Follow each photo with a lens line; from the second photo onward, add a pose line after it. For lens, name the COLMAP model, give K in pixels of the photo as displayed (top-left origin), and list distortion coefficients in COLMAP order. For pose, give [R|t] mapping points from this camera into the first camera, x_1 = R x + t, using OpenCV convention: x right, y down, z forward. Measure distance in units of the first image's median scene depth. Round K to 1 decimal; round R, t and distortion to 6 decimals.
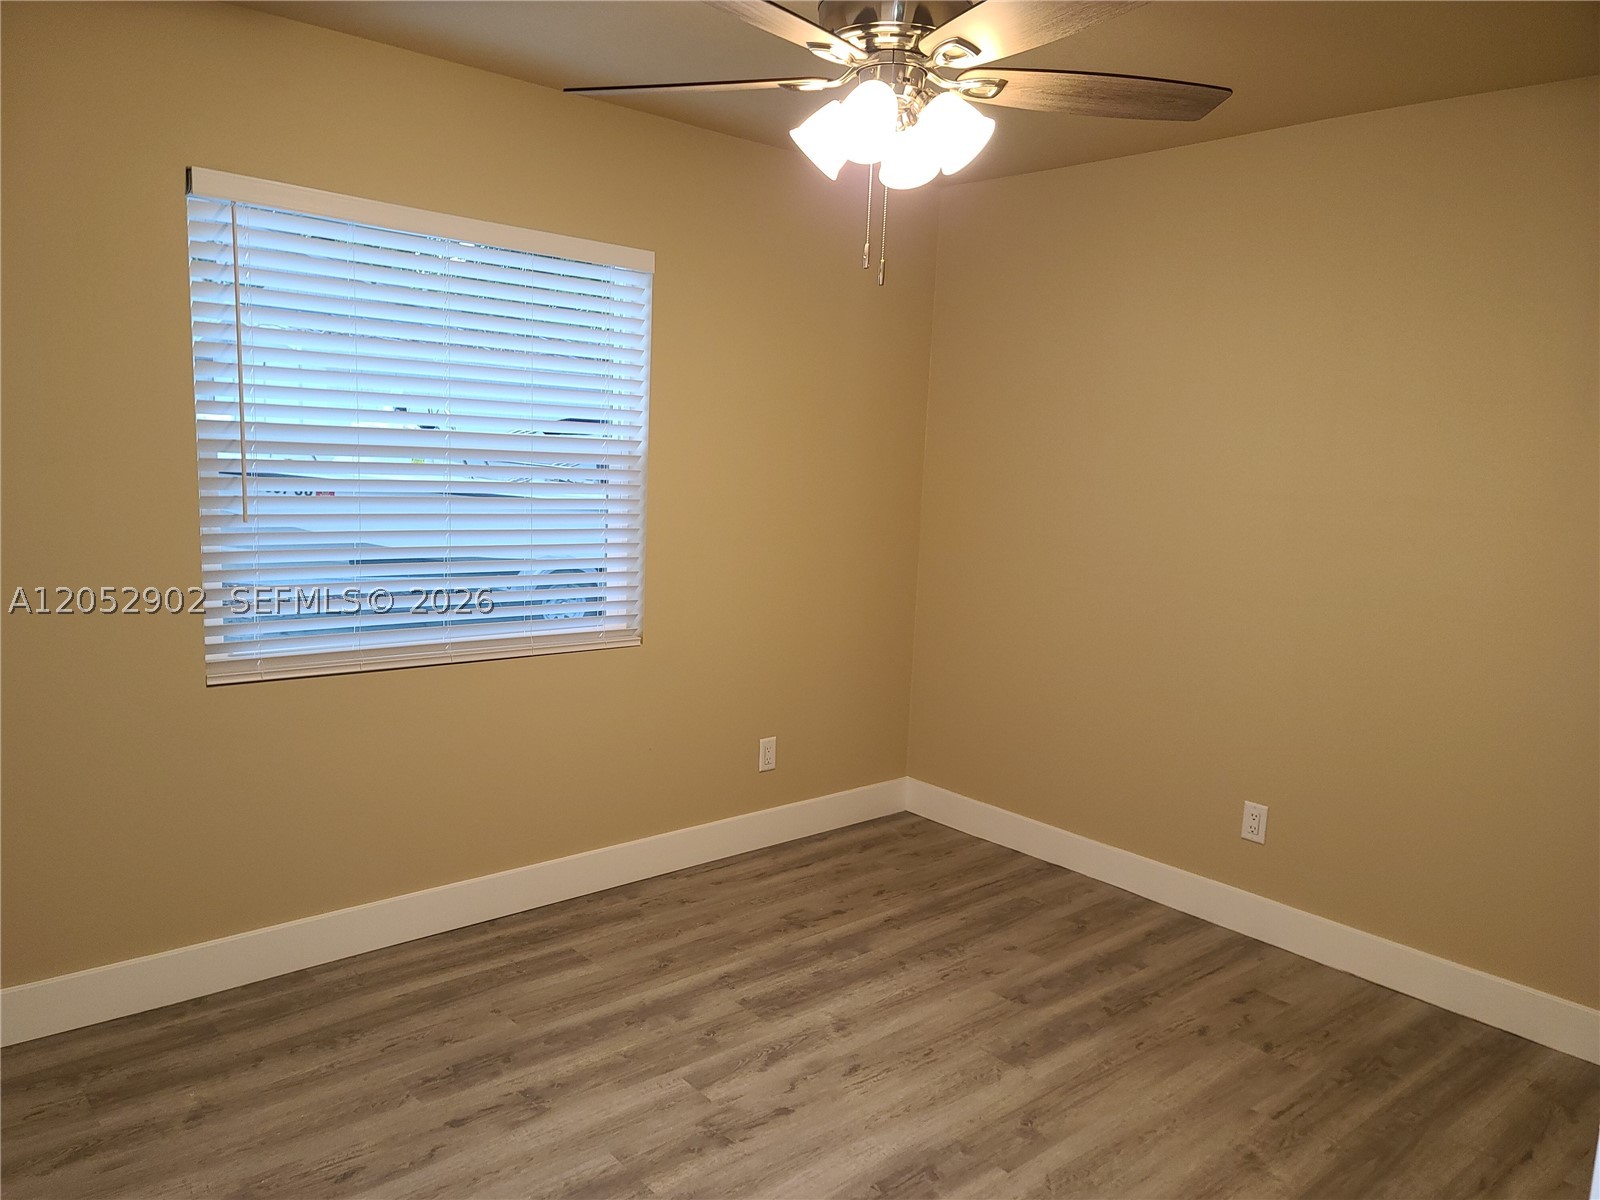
lens RADIAL K [[1179.1, 0, 805.9], [0, 1179.1, 595.0], [0, 0, 1]] dist [0.082799, -0.079767]
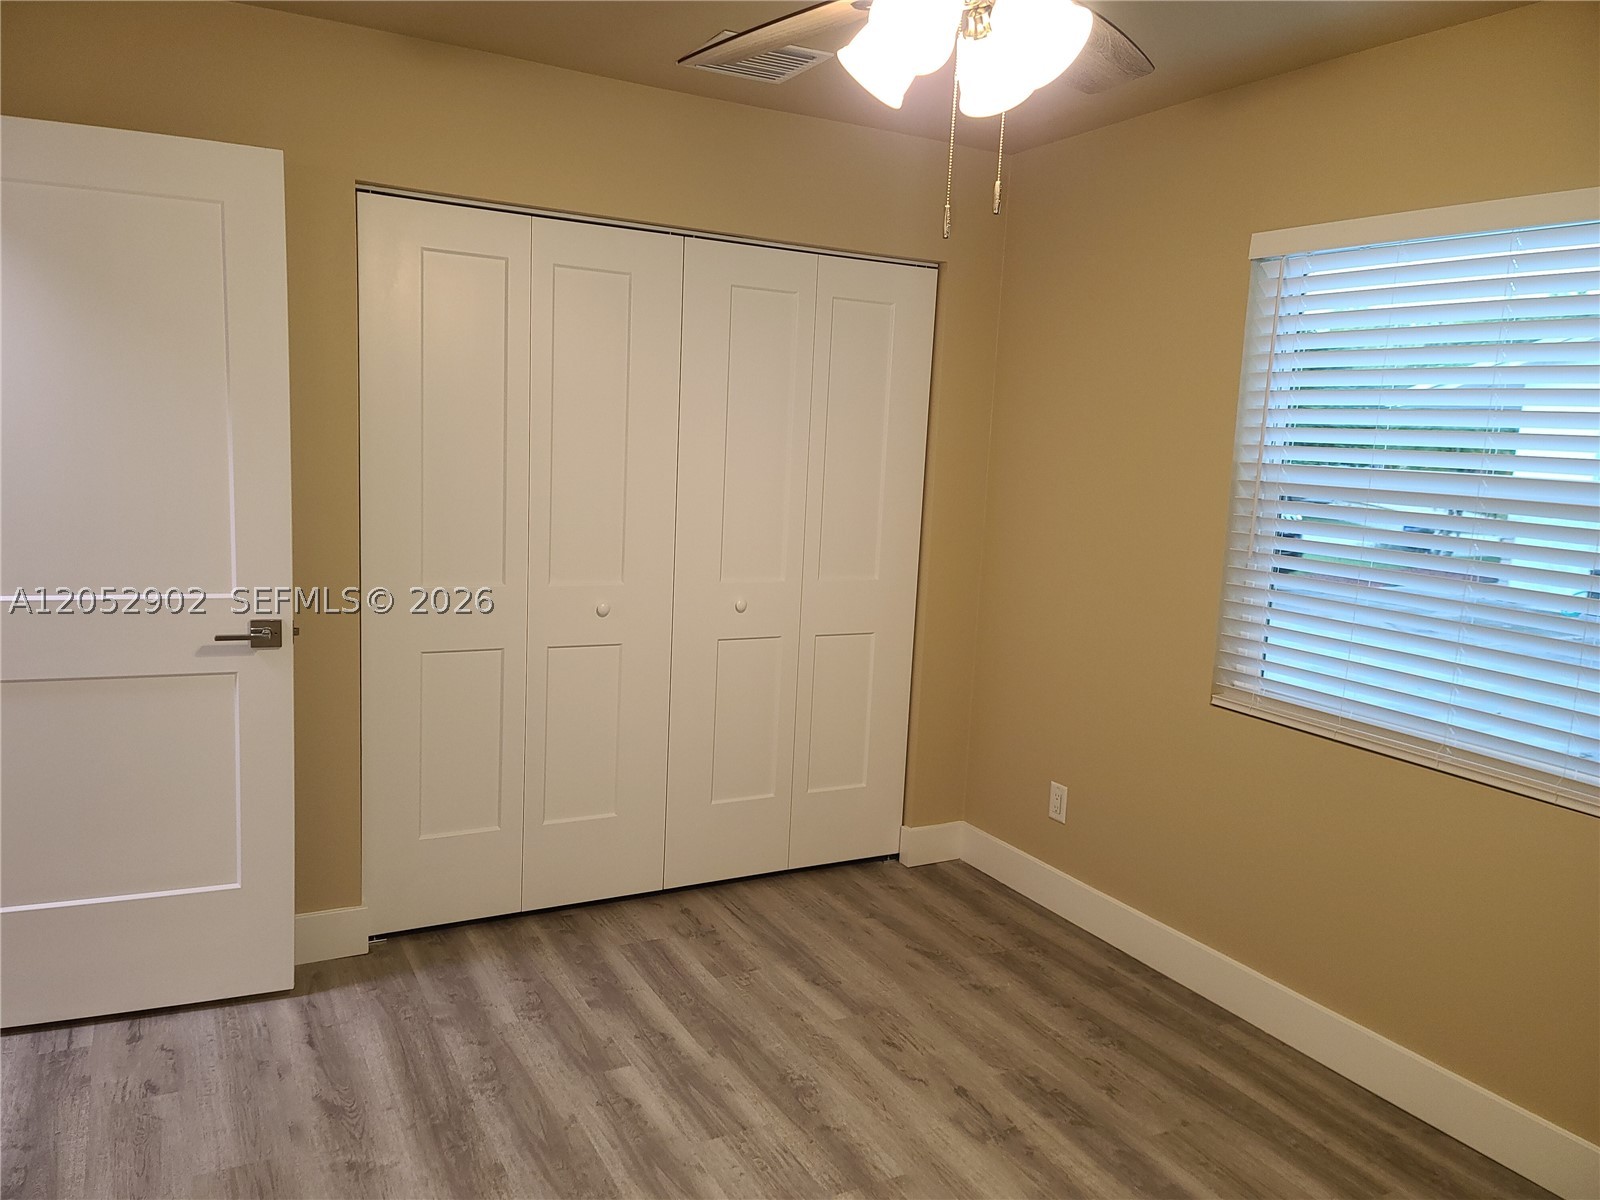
lens RADIAL K [[1179.1, 0, 796.5], [0, 1179.1, 607.7], [0, 0, 1]] dist [0.082799, -0.079767]
pose [[-0.232826, 0.091109, -0.968241, 0.687667], [-0.179973, 0.974369, 0.134963, -0.102161], [0.955721, 0.205680, -0.210461, 0.893960]]
